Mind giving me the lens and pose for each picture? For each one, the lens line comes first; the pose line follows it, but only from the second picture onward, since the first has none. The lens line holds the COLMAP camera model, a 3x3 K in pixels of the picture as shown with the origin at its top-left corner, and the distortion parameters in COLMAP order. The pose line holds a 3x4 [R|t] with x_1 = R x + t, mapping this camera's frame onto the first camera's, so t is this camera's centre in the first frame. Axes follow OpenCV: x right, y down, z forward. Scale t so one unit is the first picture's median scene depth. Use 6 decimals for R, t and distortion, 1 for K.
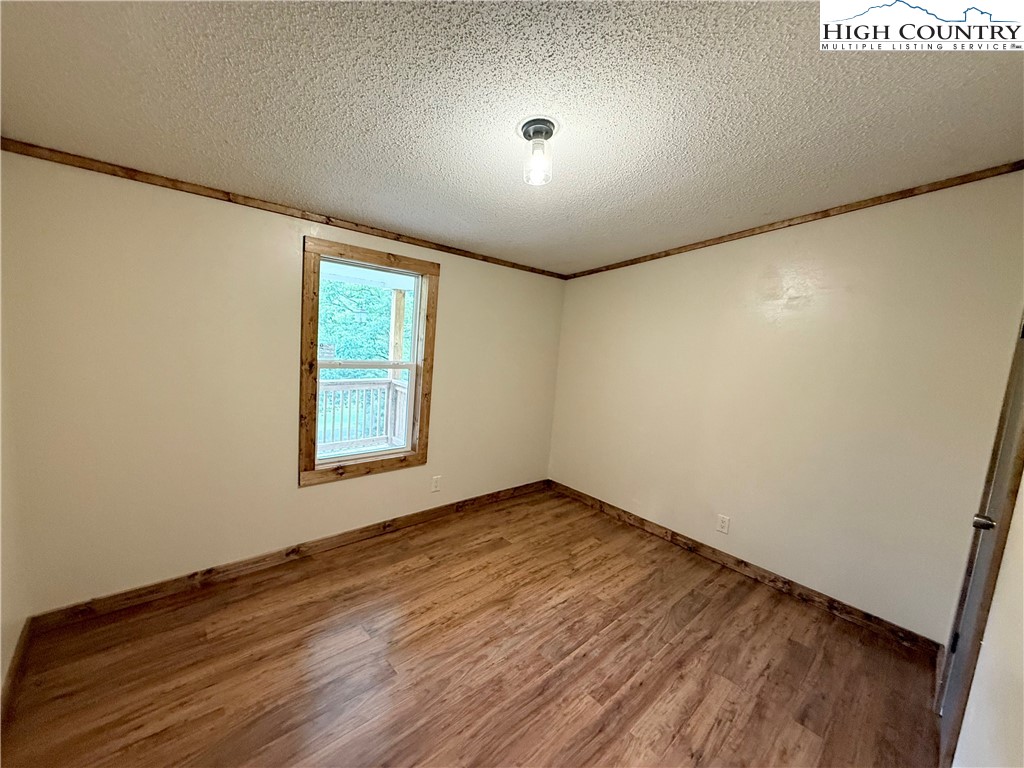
lens RADIAL K [[407.3, 0, 513.7], [0, 407.3, 383.1], [0, 0, 1]] dist [0.000065, 0.000058]
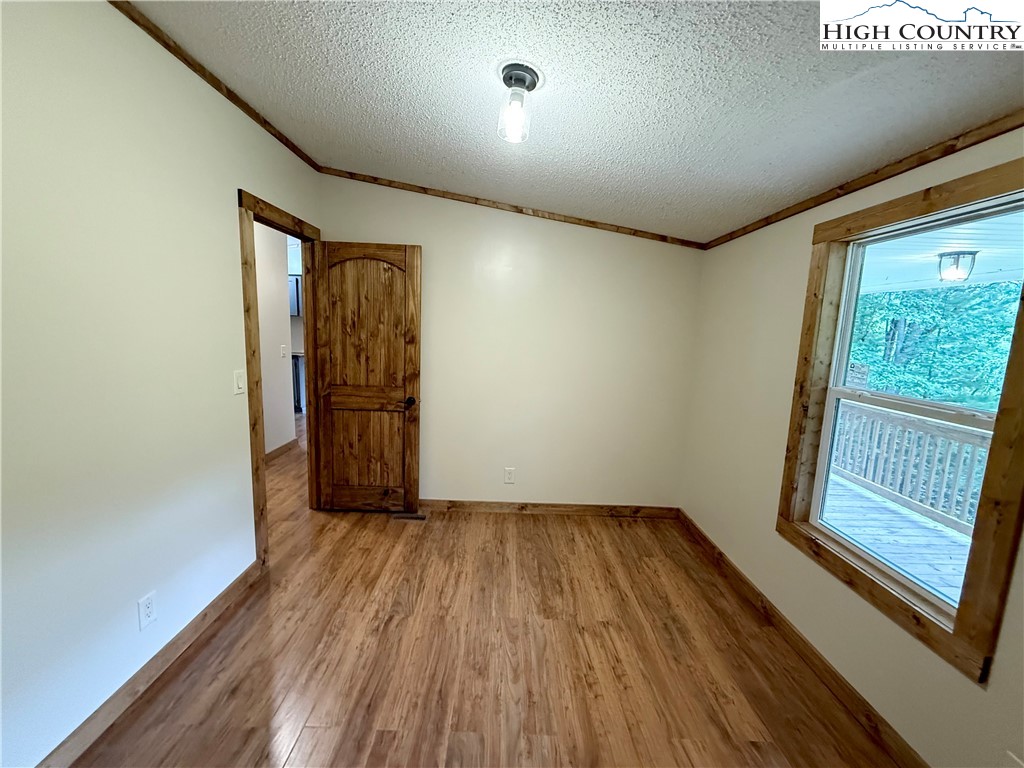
lens RADIAL K [[407.3, 0, 506.9], [0, 407.3, 383.2], [0, 0, 1]] dist [0.000065, 0.000058]
pose [[-0.675235, -0.004556, -0.737589, 0.609024], [-0.177613, 0.971561, 0.156597, -0.095048], [0.715899, 0.236745, -0.656841, 1.442651]]
